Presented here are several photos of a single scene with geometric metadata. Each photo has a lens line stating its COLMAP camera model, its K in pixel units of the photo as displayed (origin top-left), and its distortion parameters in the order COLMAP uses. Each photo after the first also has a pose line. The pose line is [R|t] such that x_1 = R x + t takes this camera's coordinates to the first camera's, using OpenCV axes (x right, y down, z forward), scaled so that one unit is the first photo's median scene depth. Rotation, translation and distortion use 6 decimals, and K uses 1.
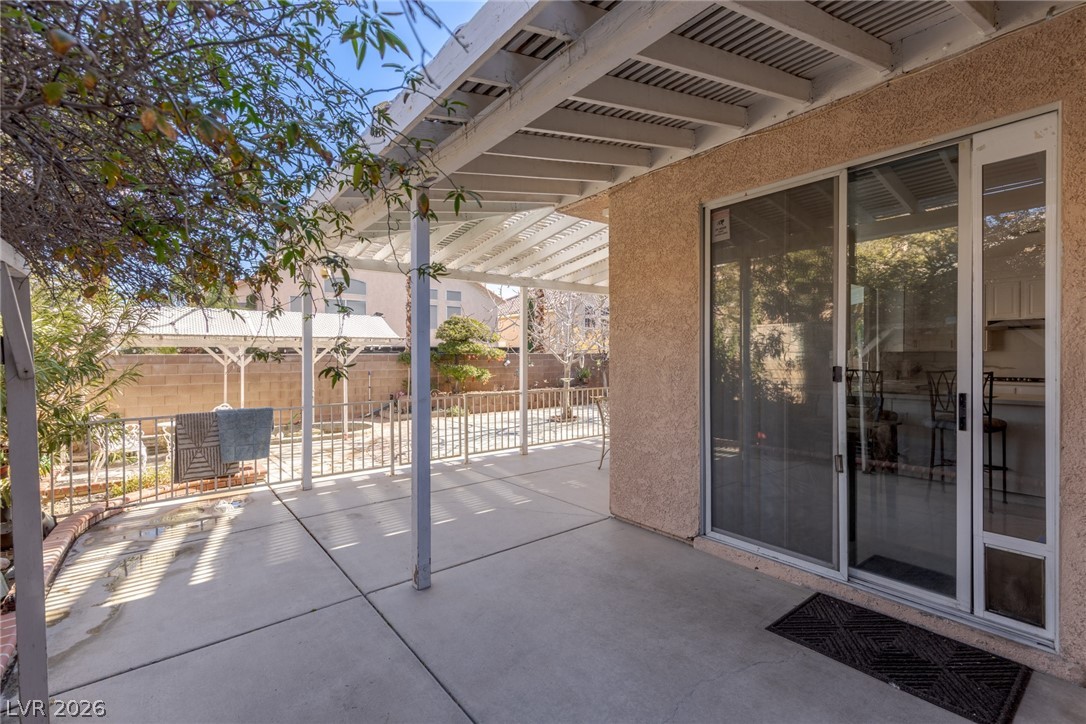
lens RADIAL K [[495.0, 0, 542.7], [0, 495.0, 362.3], [0, 0, 1]] dist [0.008516, -0.001311]
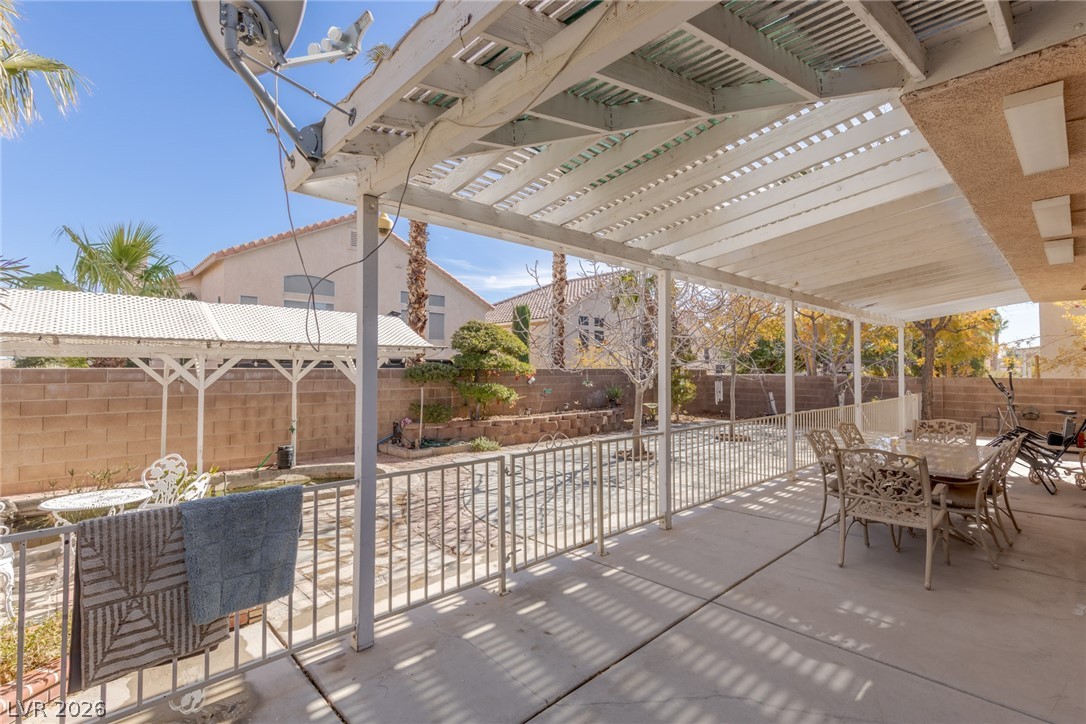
lens RADIAL K [[495.0, 0, 543.7], [0, 495.0, 359.0], [0, 0, 1]] dist [0.008516, -0.001311]
pose [[0.994245, 0.008563, 0.106789, -0.193153], [-0.004991, 0.999421, -0.033664, -0.008627], [-0.107016, 0.032937, 0.993712, 0.262568]]
